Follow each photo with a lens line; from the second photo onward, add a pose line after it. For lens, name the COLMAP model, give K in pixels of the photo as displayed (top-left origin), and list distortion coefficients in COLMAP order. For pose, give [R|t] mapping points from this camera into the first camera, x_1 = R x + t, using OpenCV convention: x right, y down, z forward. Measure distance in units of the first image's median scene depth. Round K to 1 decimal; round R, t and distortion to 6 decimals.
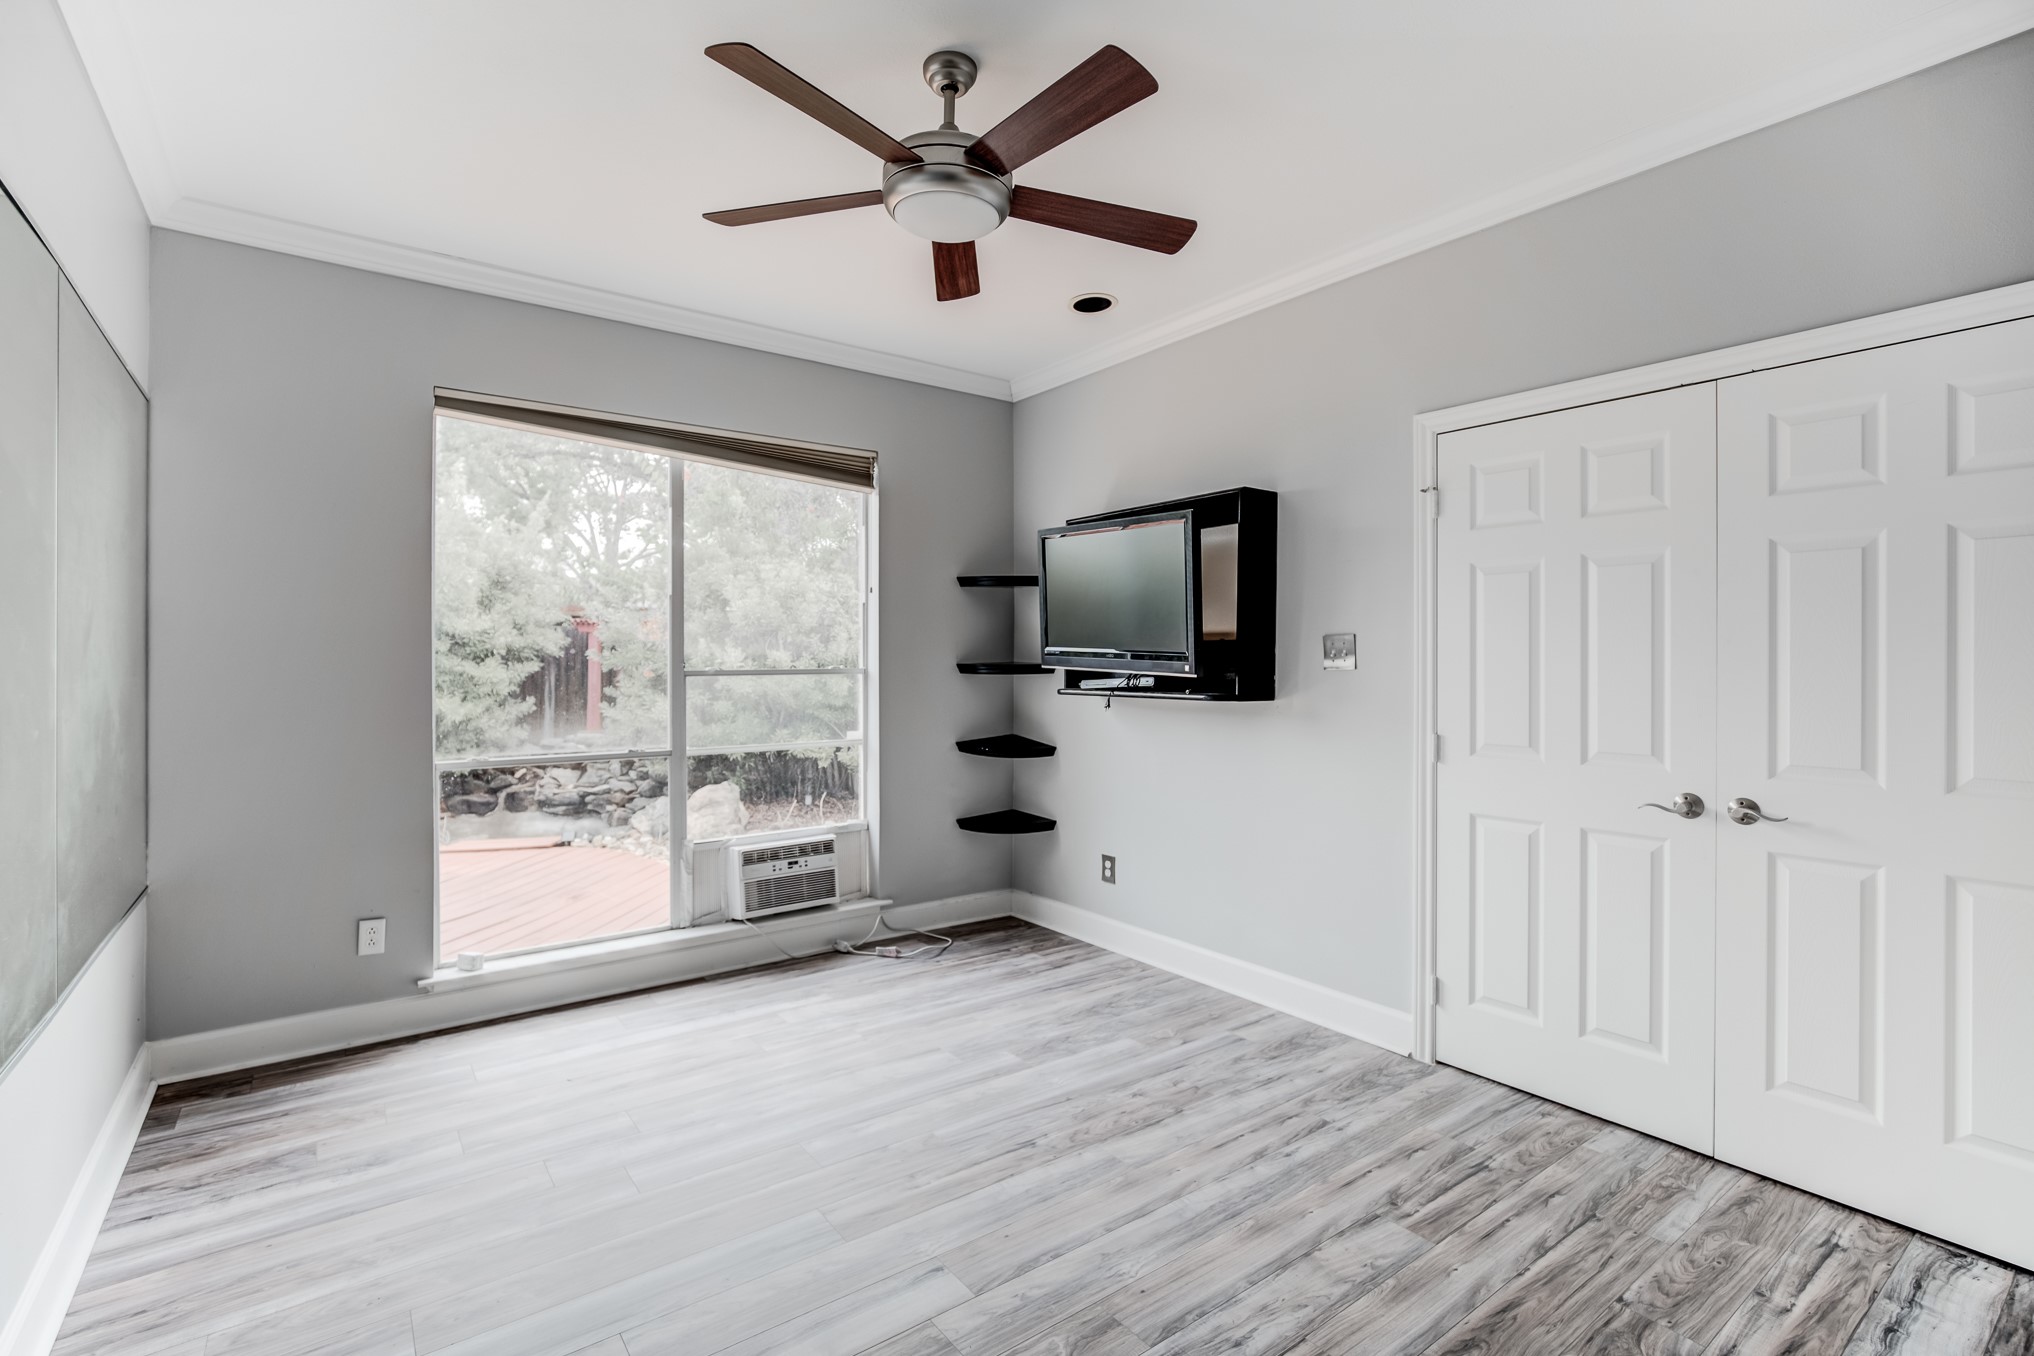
lens RADIAL K [[936.6, 0, 1024.3], [0, 936.6, 666.0], [0, 0, 1]] dist [-0.014908, 0.002839]
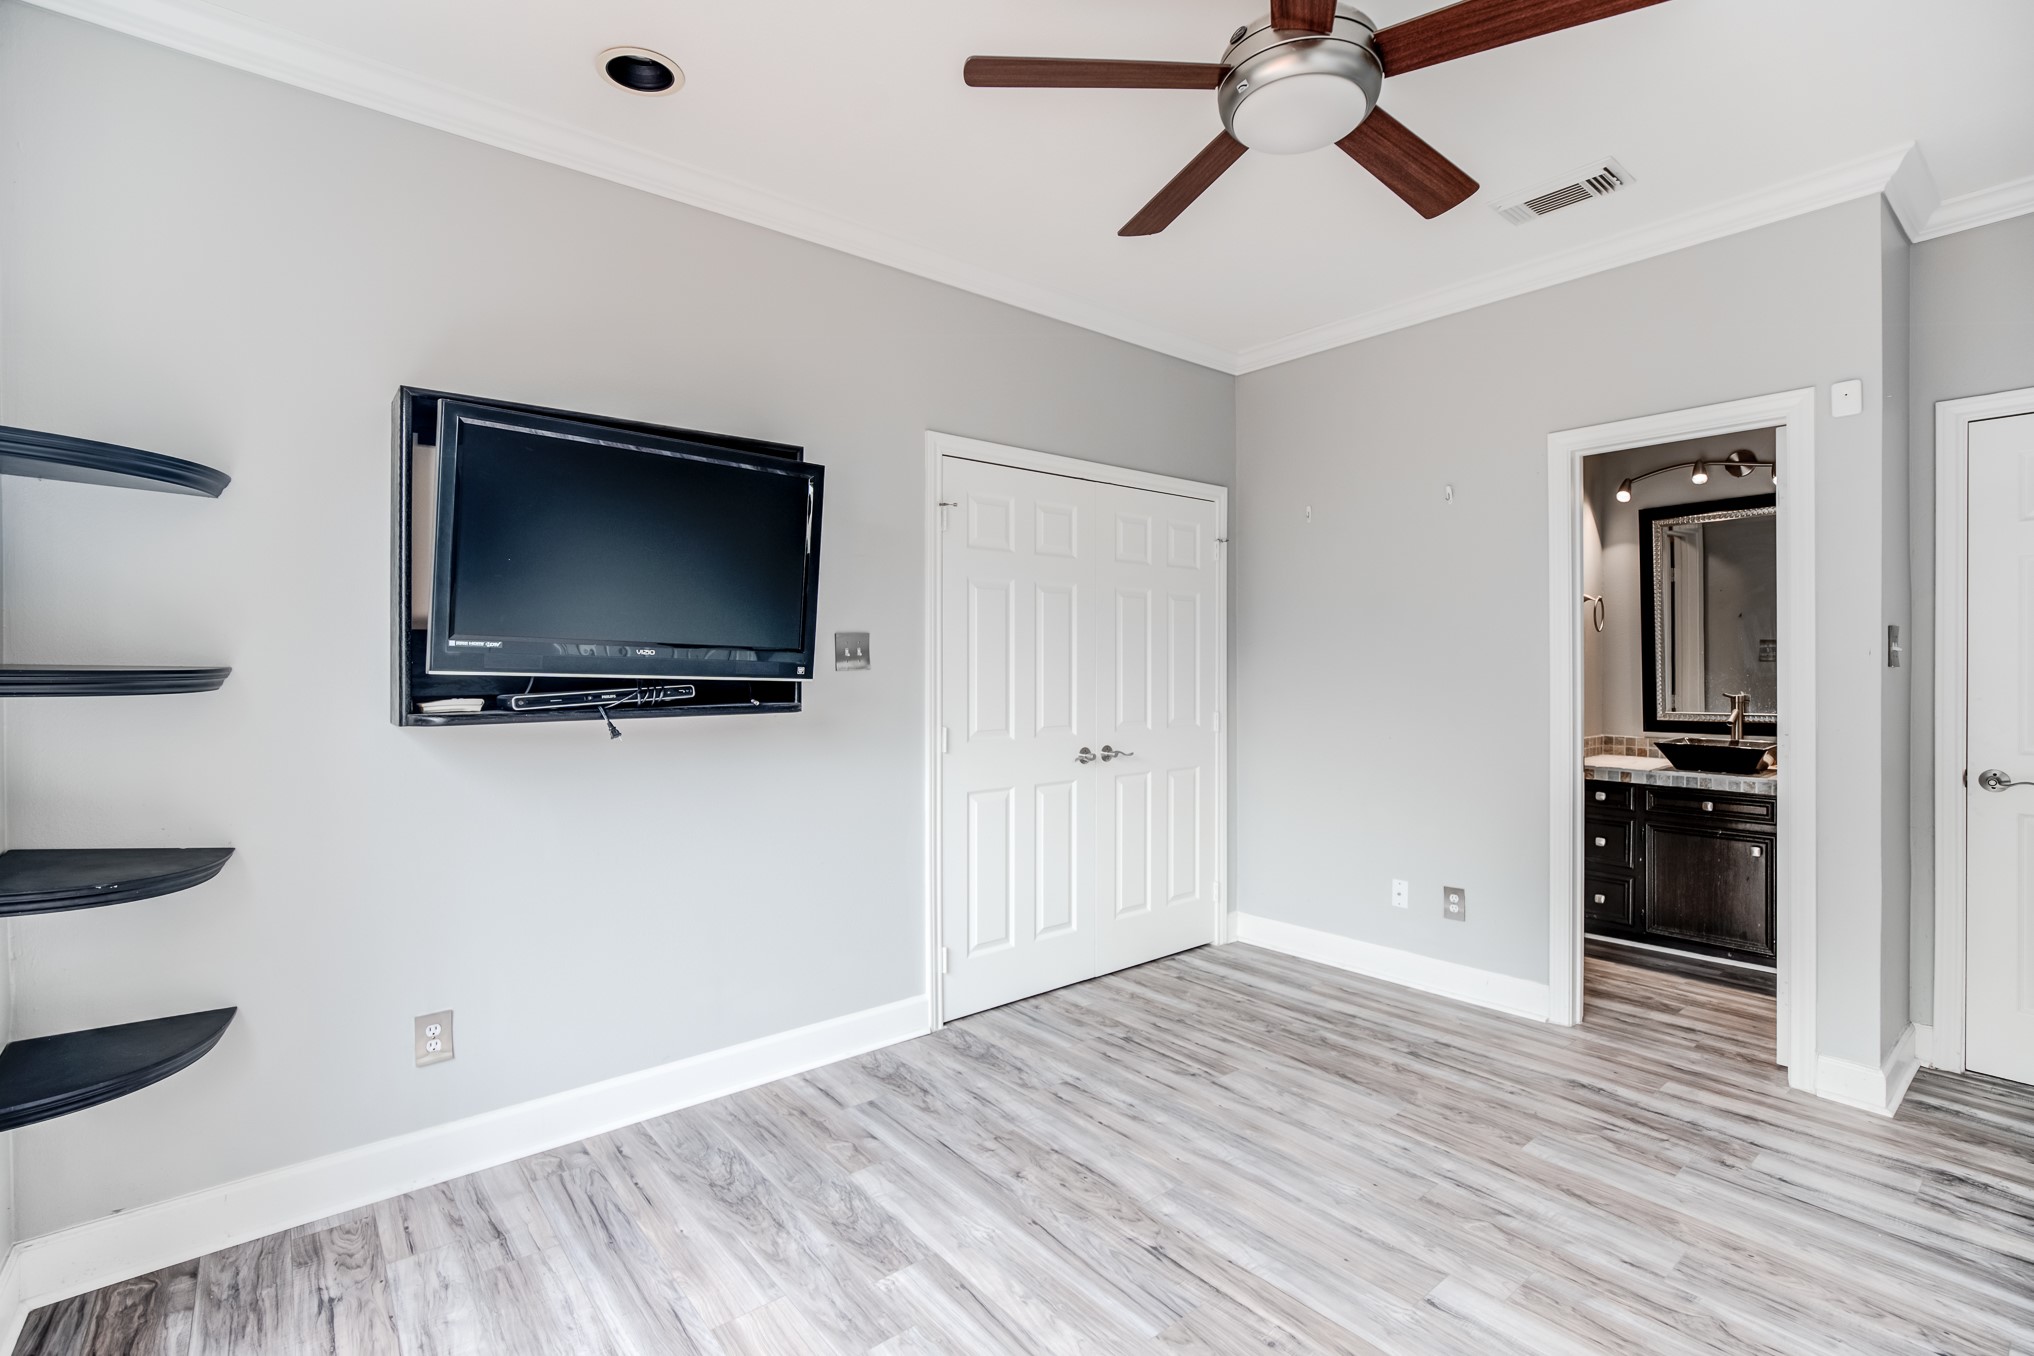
lens RADIAL K [[936.6, 0, 1024.1], [0, 936.6, 668.0], [0, 0, 1]] dist [-0.014908, 0.002839]
pose [[-0.050354, -0.008249, 0.998697, -0.722154], [0.001972, 0.999963, 0.008359, -0.007145], [-0.998729, 0.002390, -0.050336, 1.039537]]
